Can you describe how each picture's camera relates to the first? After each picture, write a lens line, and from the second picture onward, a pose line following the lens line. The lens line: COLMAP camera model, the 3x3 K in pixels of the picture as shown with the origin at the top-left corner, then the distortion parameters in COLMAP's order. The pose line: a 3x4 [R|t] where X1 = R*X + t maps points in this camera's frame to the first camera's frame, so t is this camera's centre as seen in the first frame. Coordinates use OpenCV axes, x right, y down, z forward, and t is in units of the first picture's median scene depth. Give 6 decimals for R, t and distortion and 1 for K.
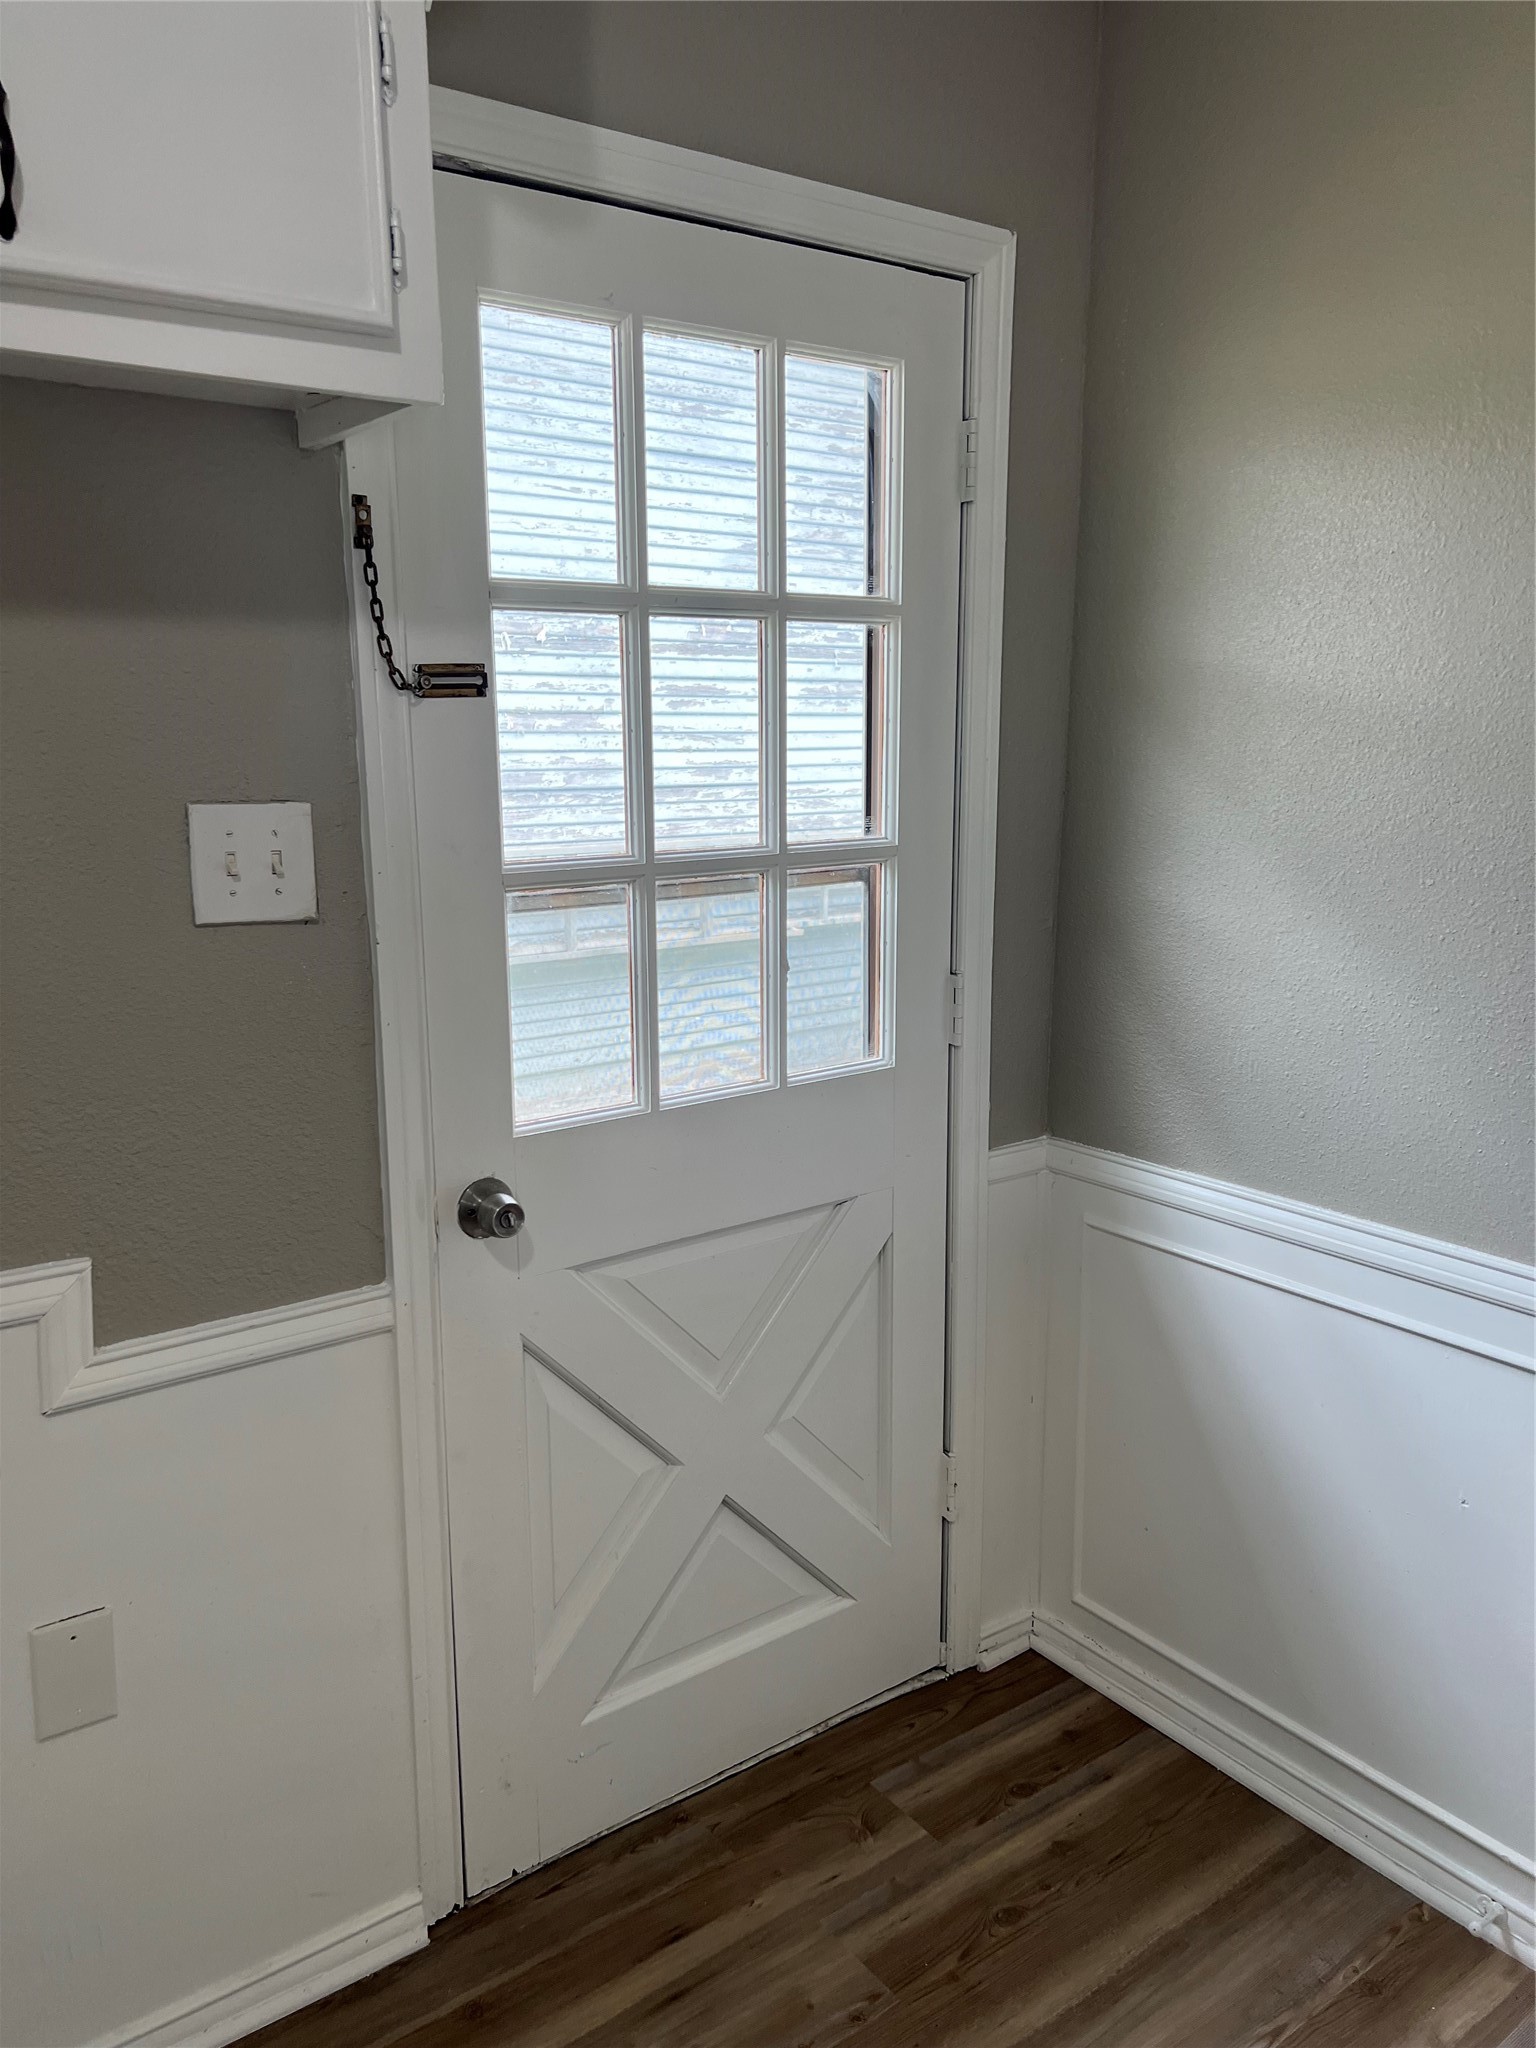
lens RADIAL K [[1545.0, 0, 747.1], [0, 1545.0, 1043.4], [0, 0, 1]] dist [0.067285, -0.081297]
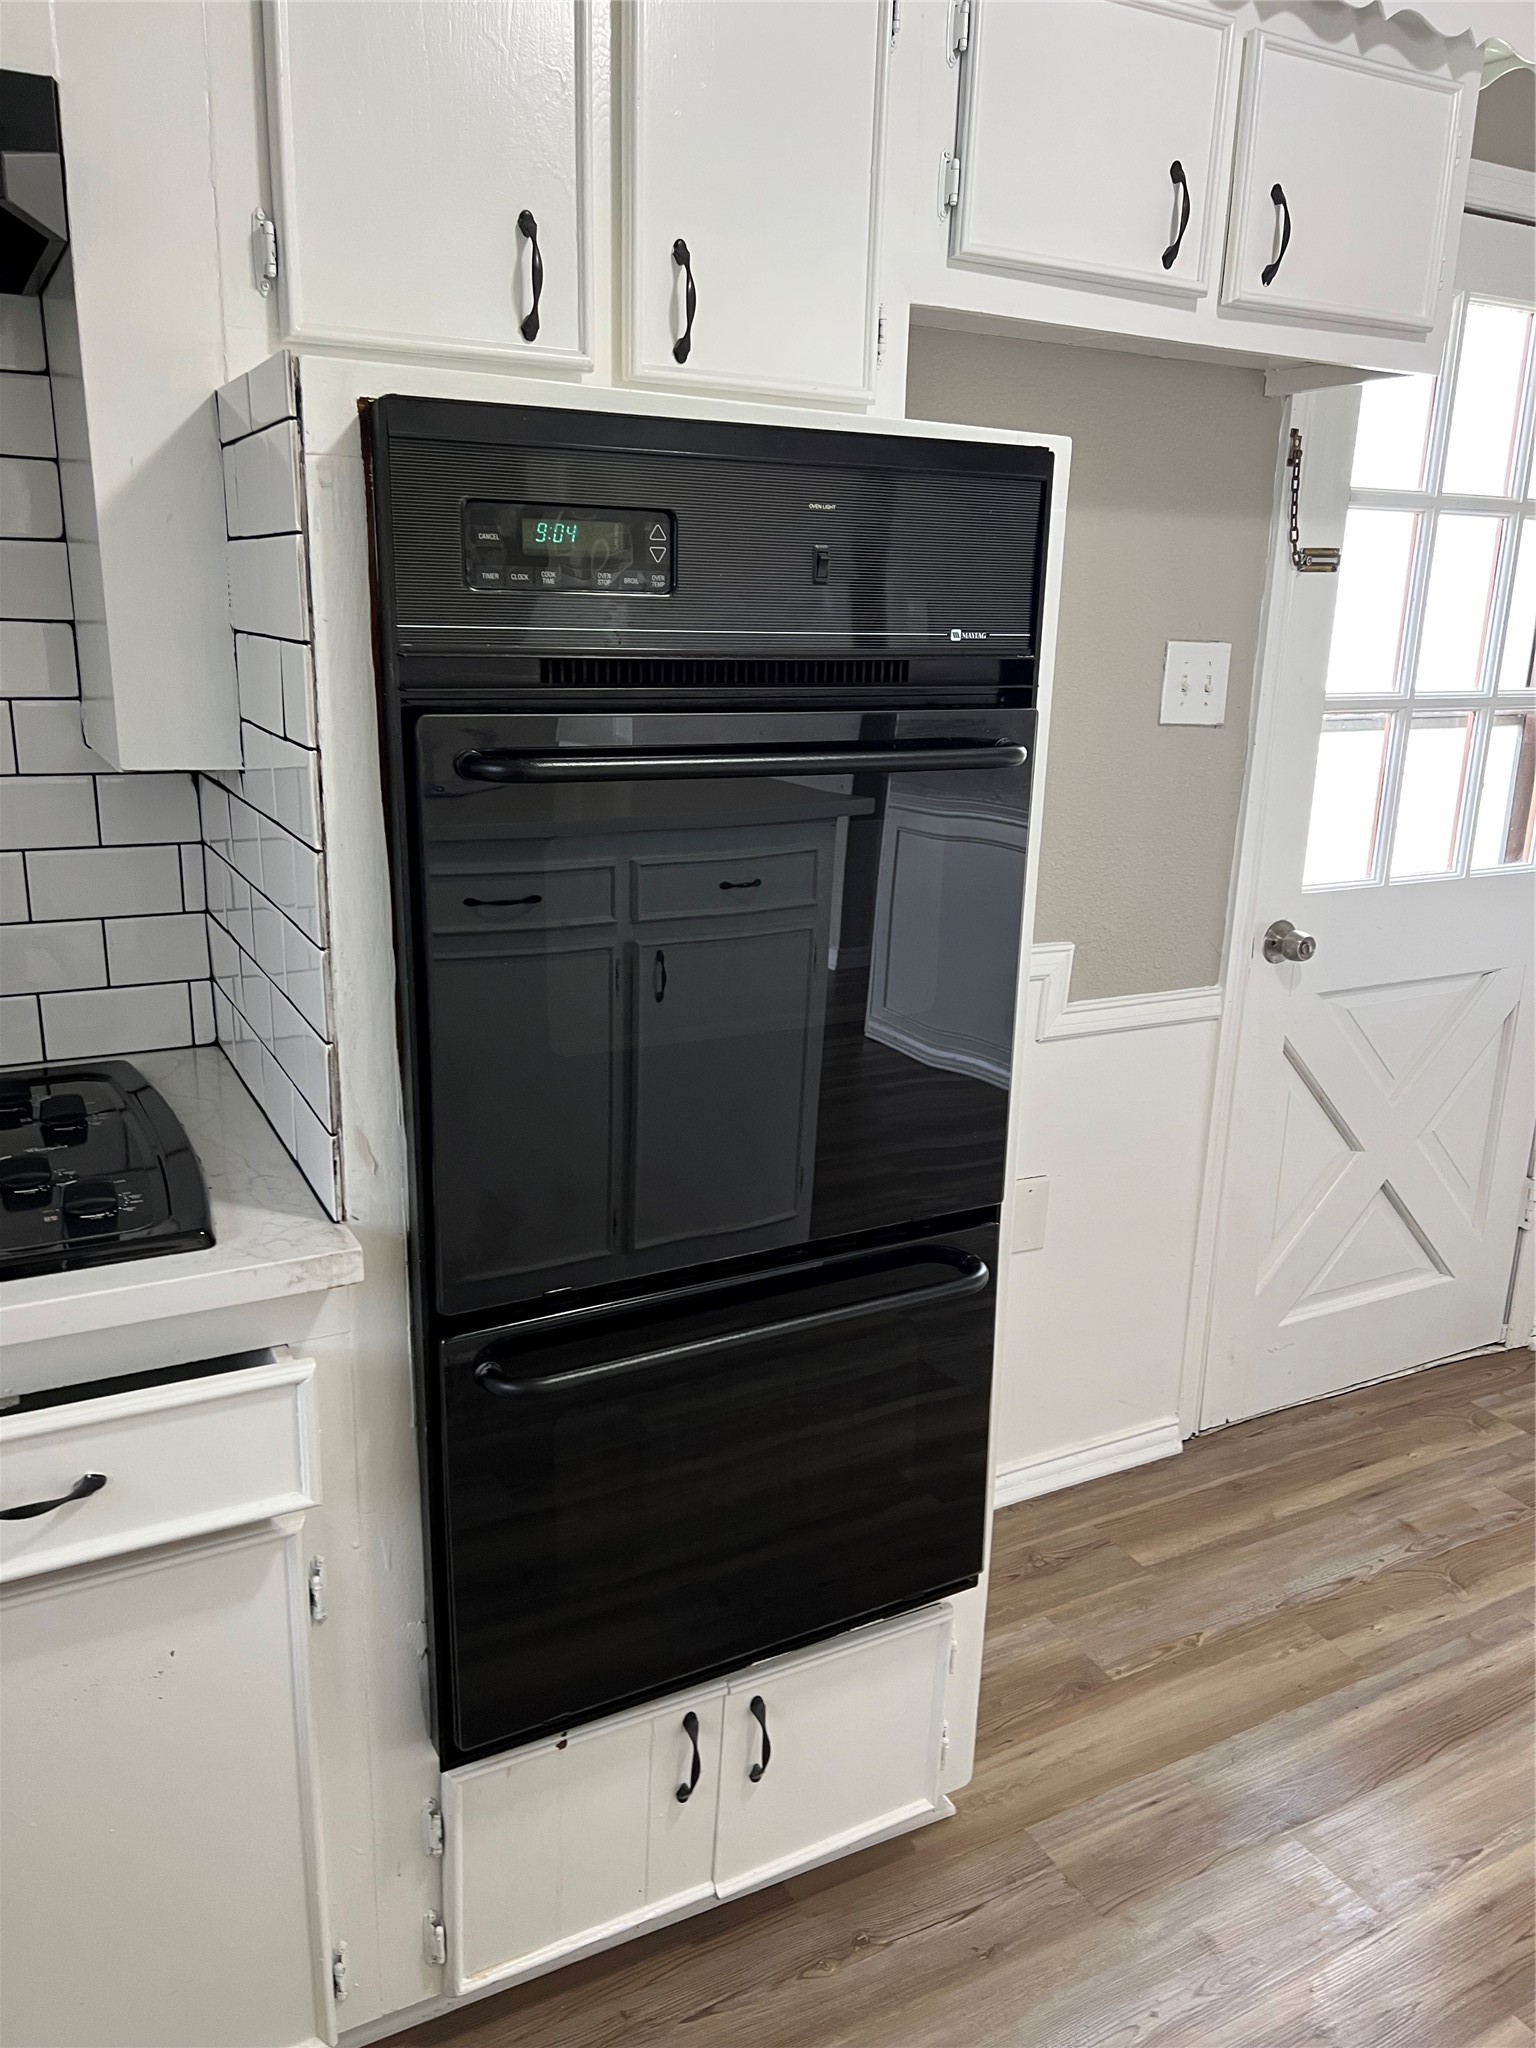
lens RADIAL K [[1545.0, 0, 781.0], [0, 1545.0, 1043.3], [0, 0, 1]] dist [0.067285, -0.081297]
pose [[0.990788, 0.066080, -0.118207, -0.433804], [-0.057855, 0.995746, 0.071717, 0.119790], [0.122443, -0.064218, 0.990396, -0.454329]]
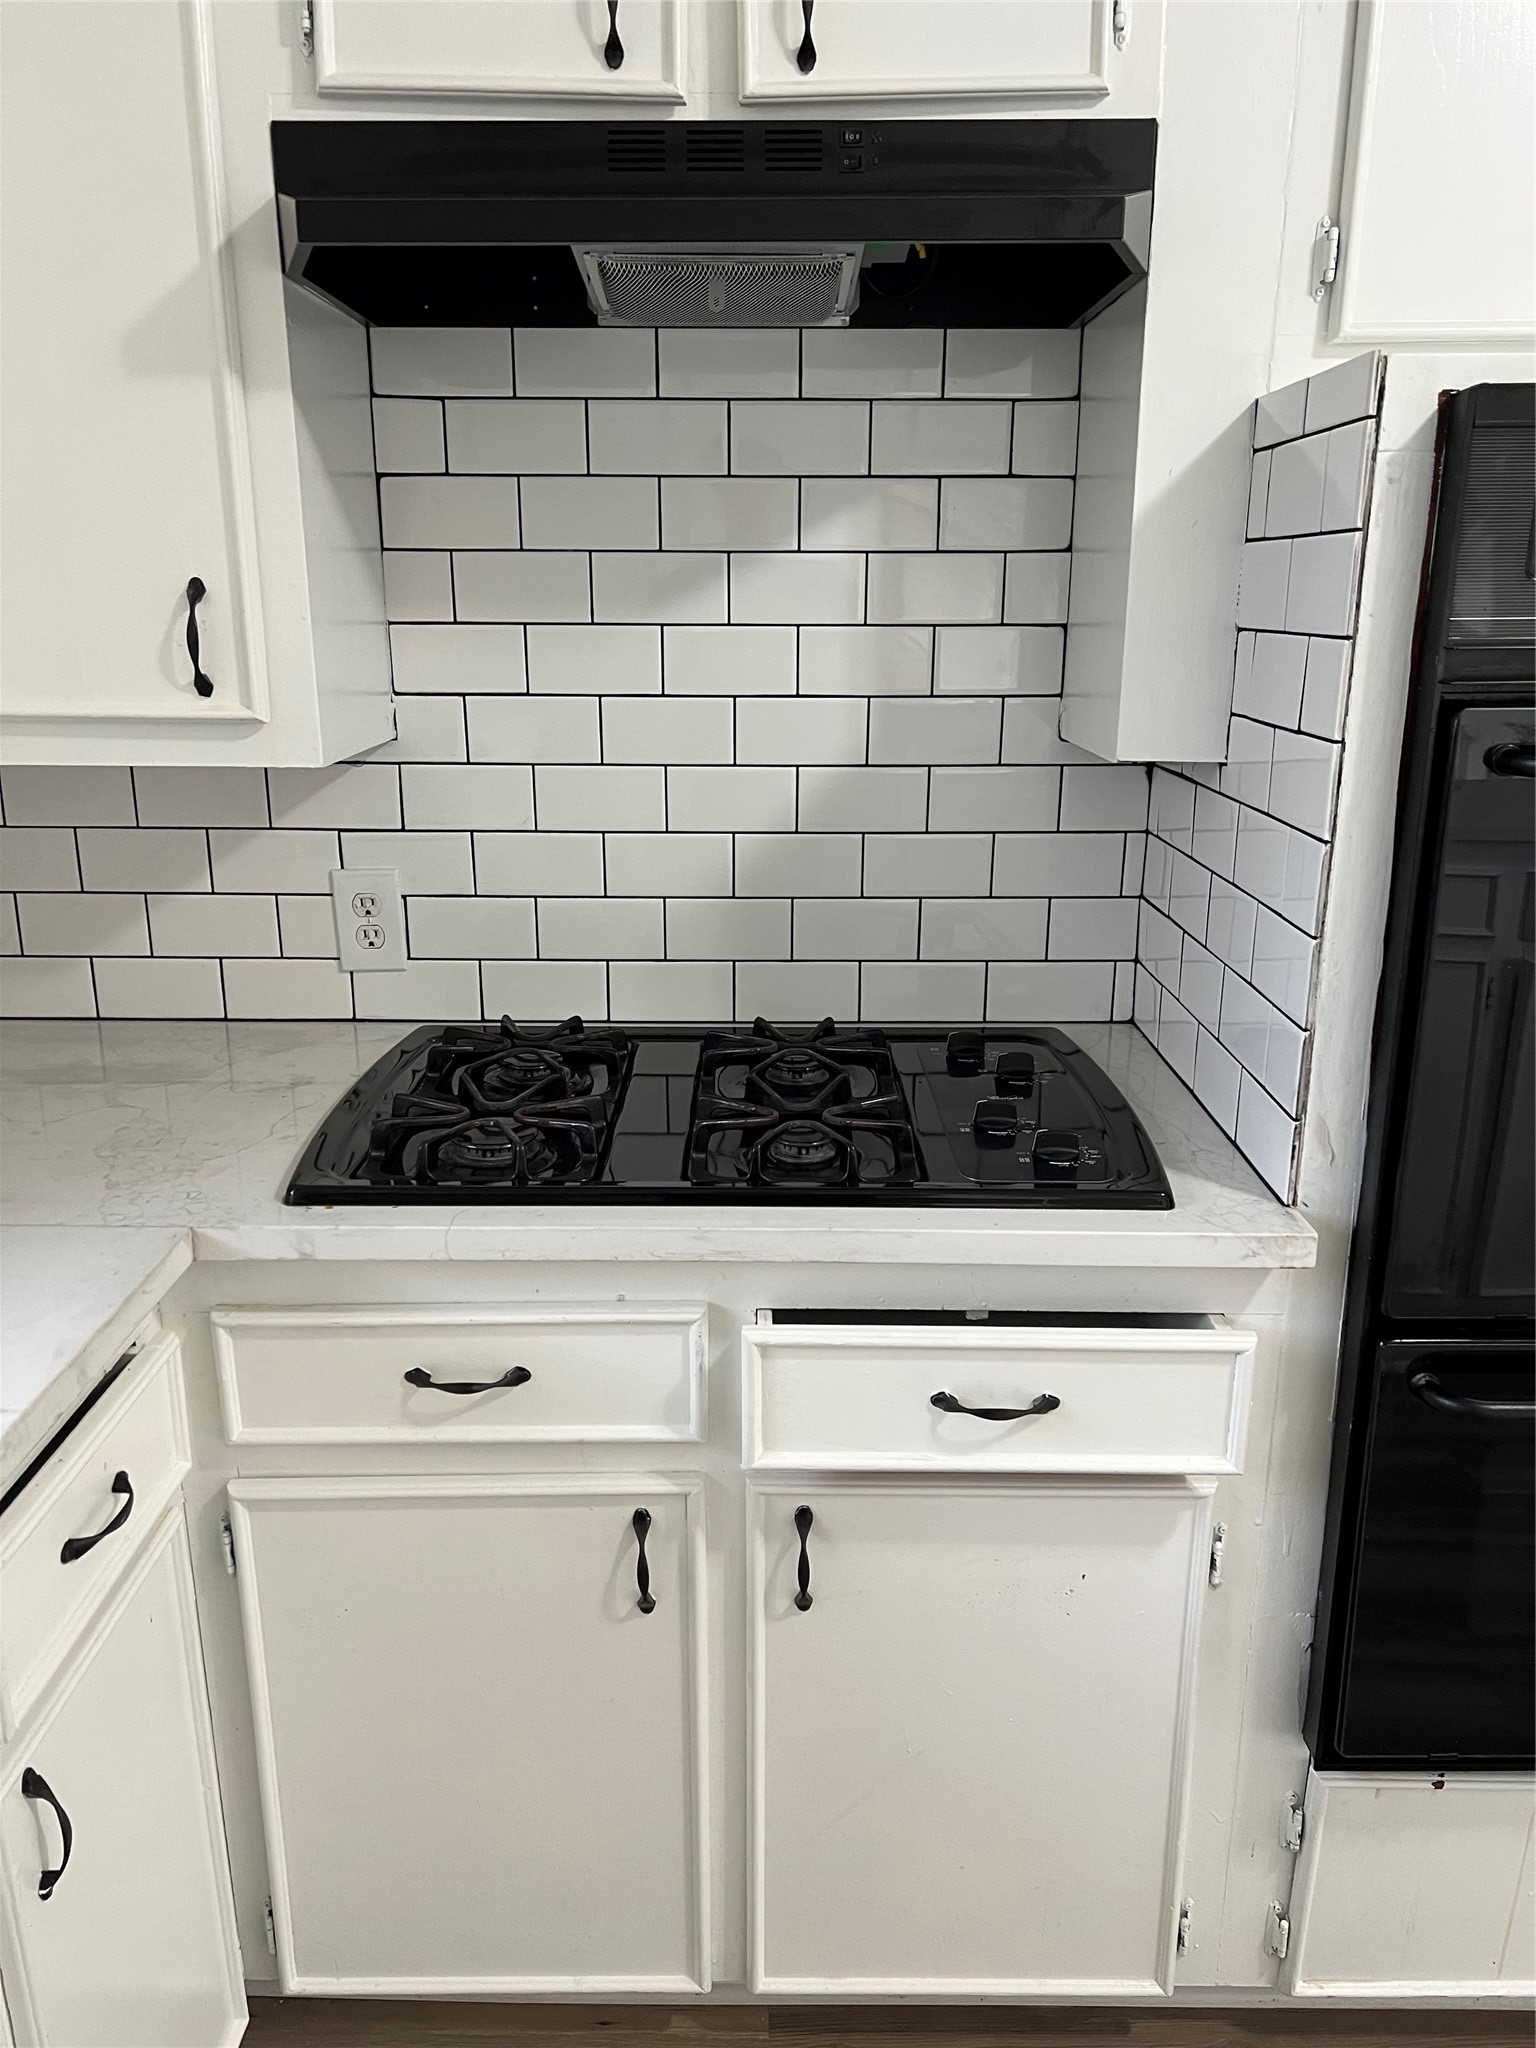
lens RADIAL K [[1545.0, 0, 785.0], [0, 1545.0, 1039.8], [0, 0, 1]] dist [0.067285, -0.081297]
pose [[0.803598, 0.169504, -0.570525, -0.610862], [-0.125198, 0.985282, 0.116384, 0.153424], [0.581856, -0.022097, 0.812992, -0.589875]]
